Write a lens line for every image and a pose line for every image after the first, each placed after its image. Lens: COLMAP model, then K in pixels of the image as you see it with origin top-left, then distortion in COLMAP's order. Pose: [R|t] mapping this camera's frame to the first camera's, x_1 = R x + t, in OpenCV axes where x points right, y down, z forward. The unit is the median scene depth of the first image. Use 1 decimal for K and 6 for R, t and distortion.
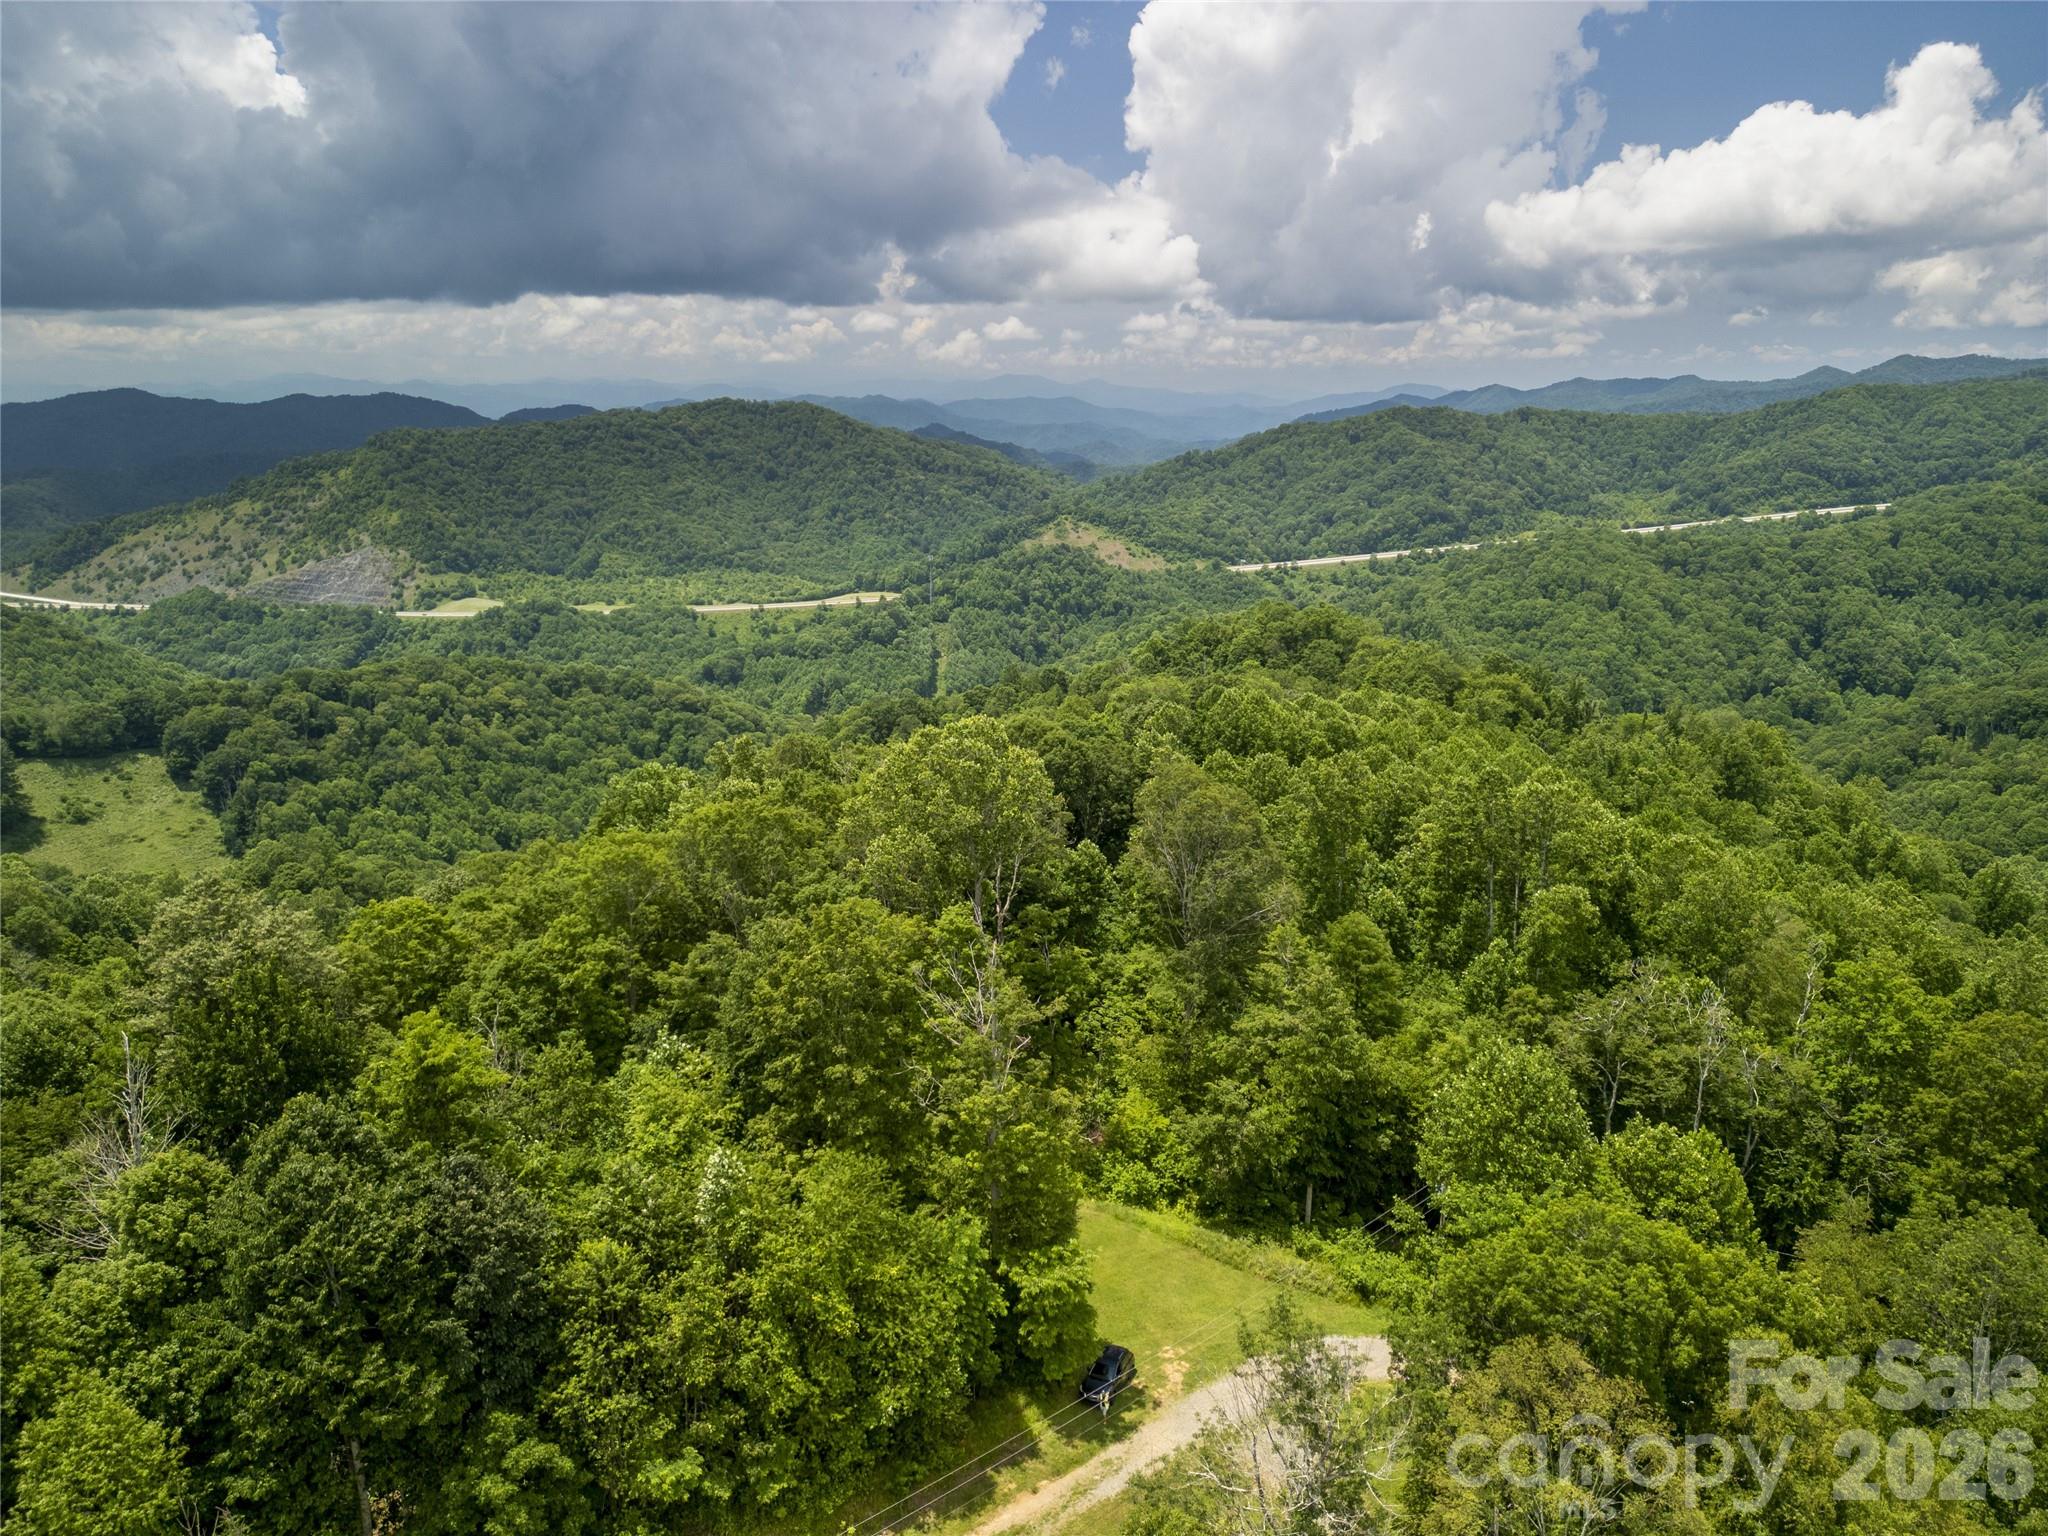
lens RADIAL K [[1431.5, 0, 1012.0], [0, 1431.5, 779.9], [0, 0, 1]] dist [0.089850, -0.091968]
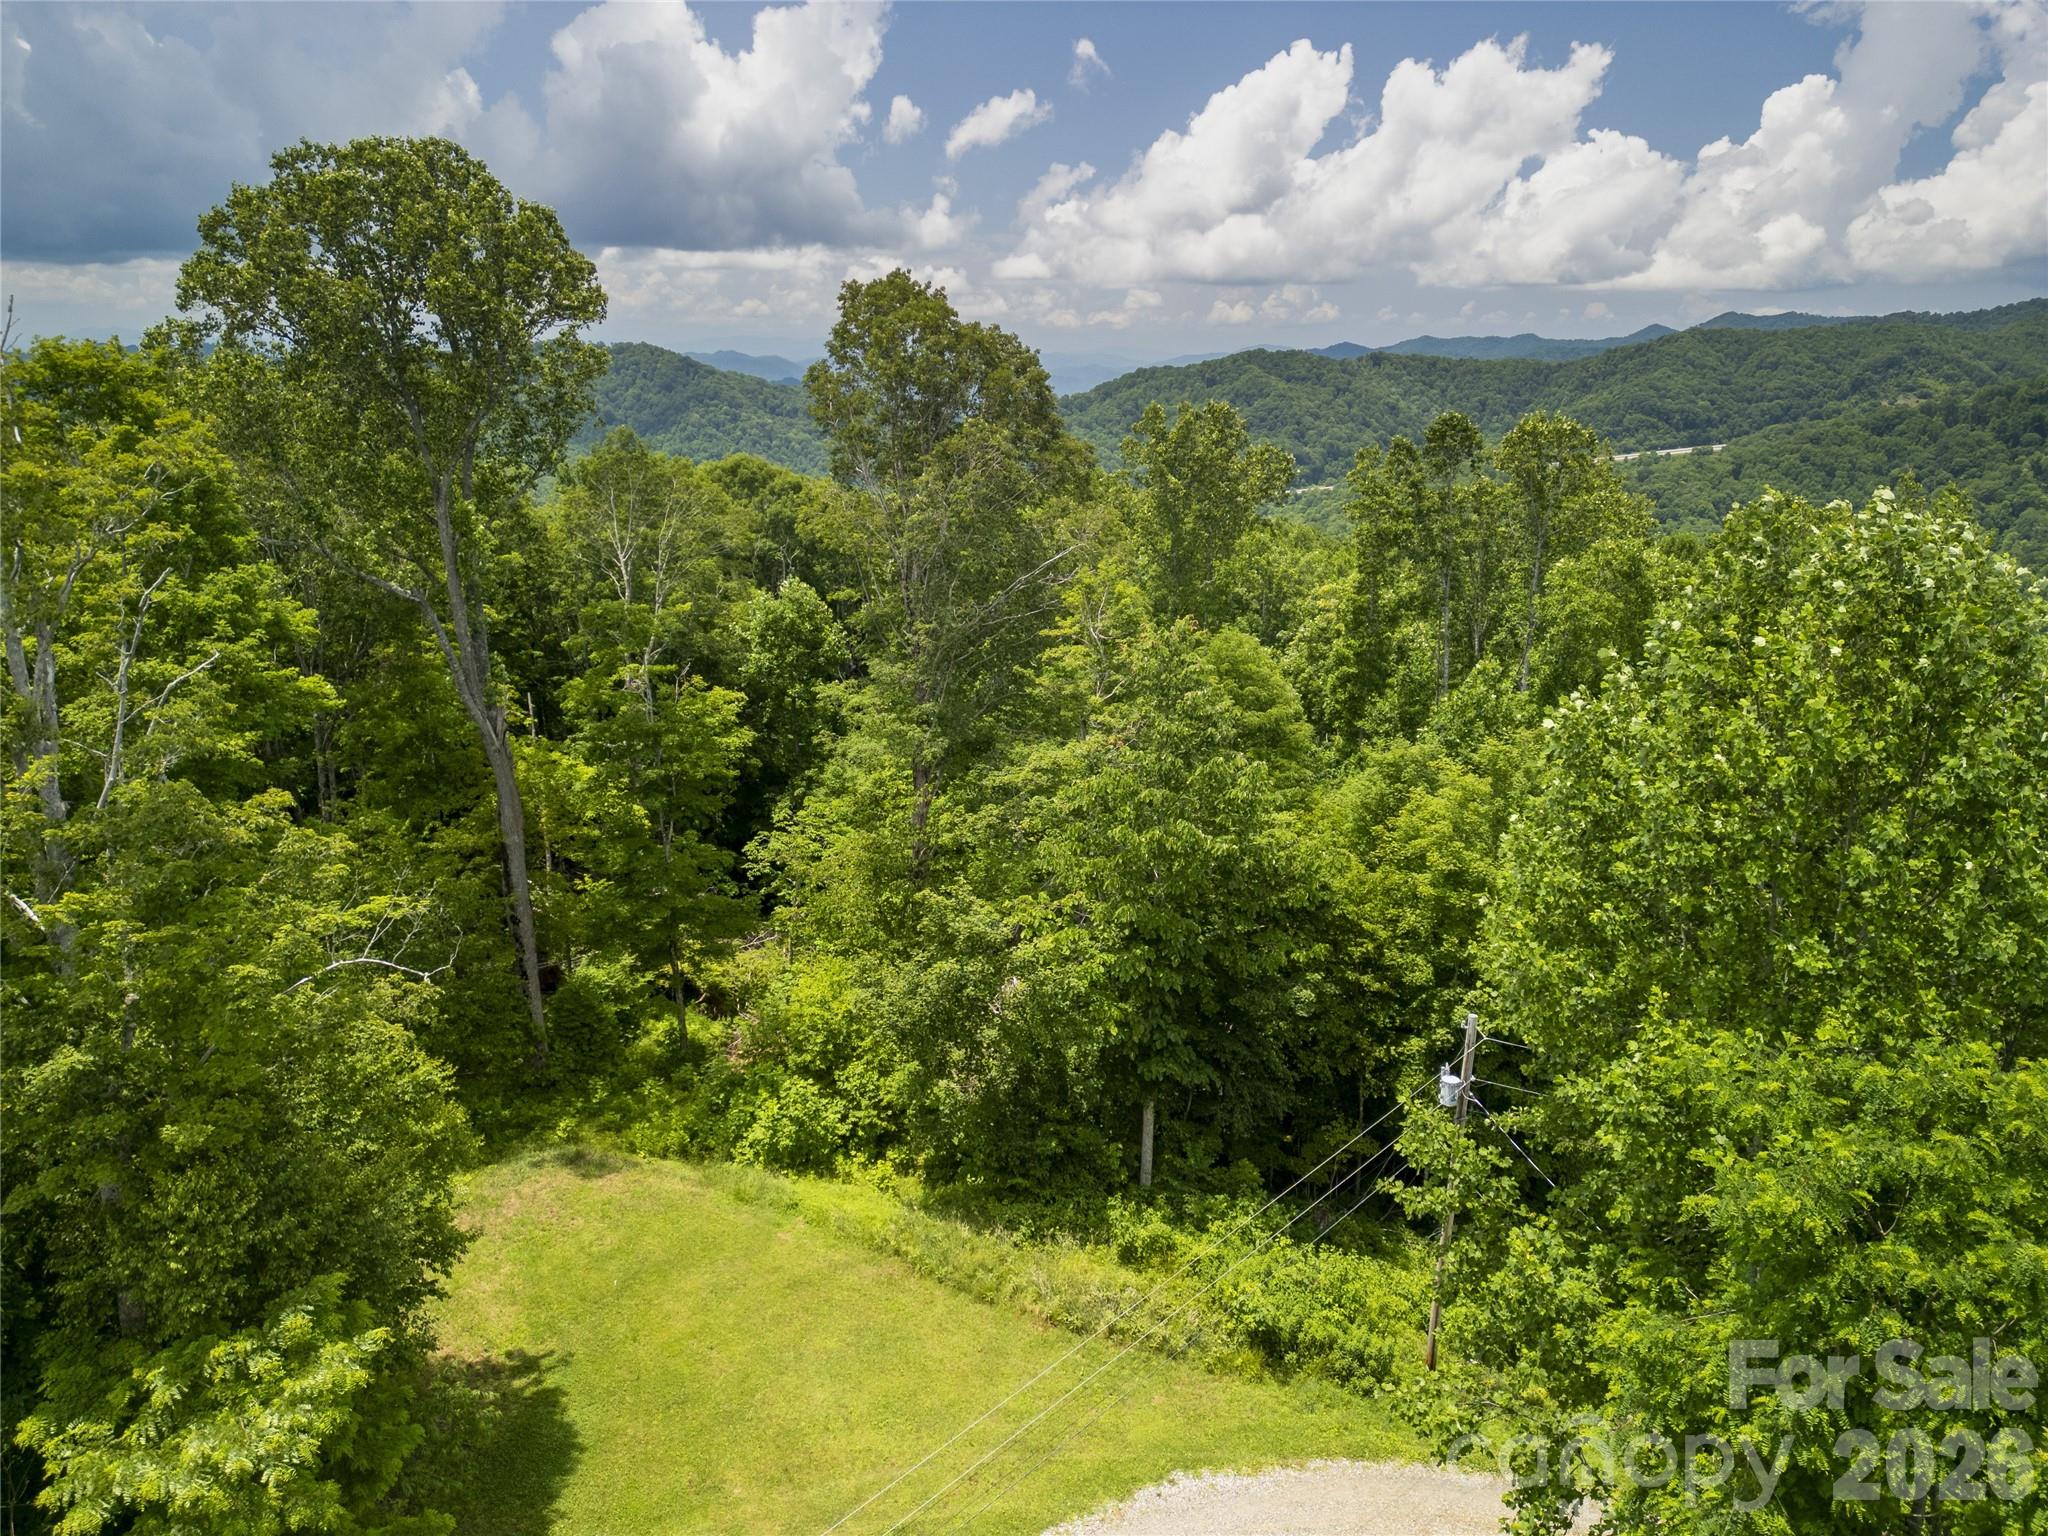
lens RADIAL K [[1431.5, 0, 1012.0], [0, 1431.5, 779.9], [0, 0, 1]] dist [0.089850, -0.091968]
pose [[0.995559, -0.023058, 0.091270, 0.006464], [0.020711, 0.999432, 0.026577, 0.008562], [-0.091831, -0.024569, 0.995472, 0.028785]]
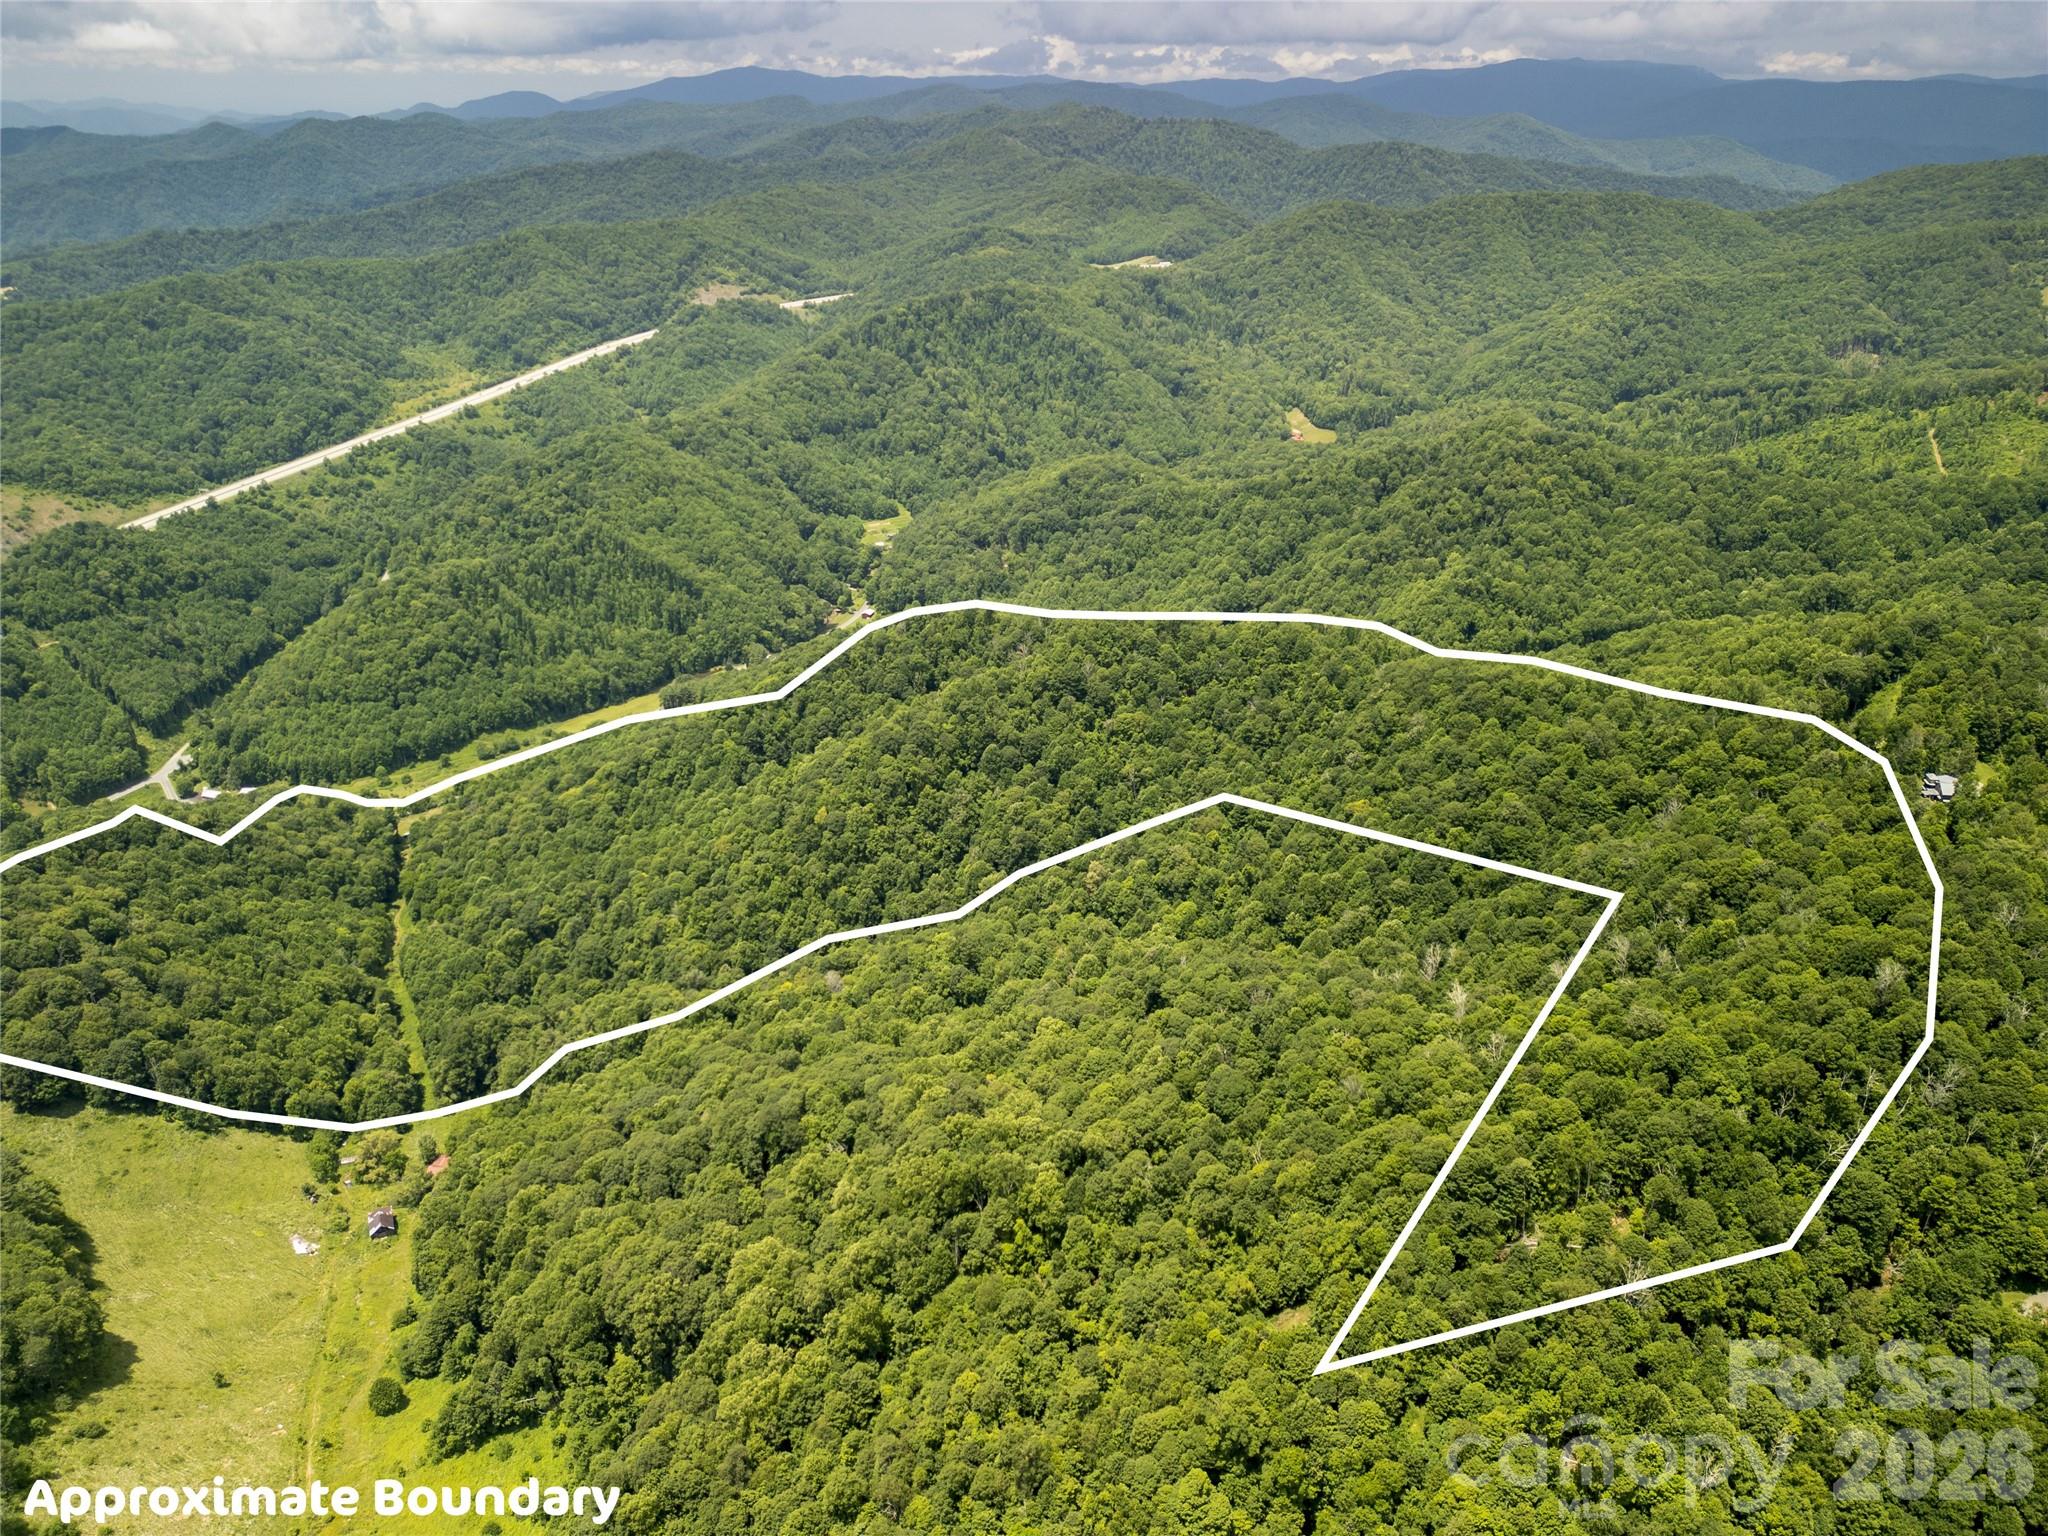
lens RADIAL K [[1431.5, 0, 1012.0], [0, 1431.5, 779.9], [0, 0, 1]] dist [0.089850, -0.091968]
pose [[0.513641, -0.372128, 0.773106, -0.392768], [0.229824, 0.927797, 0.293896, -0.137644], [-0.826652, 0.026721, 0.562078, 0.013470]]
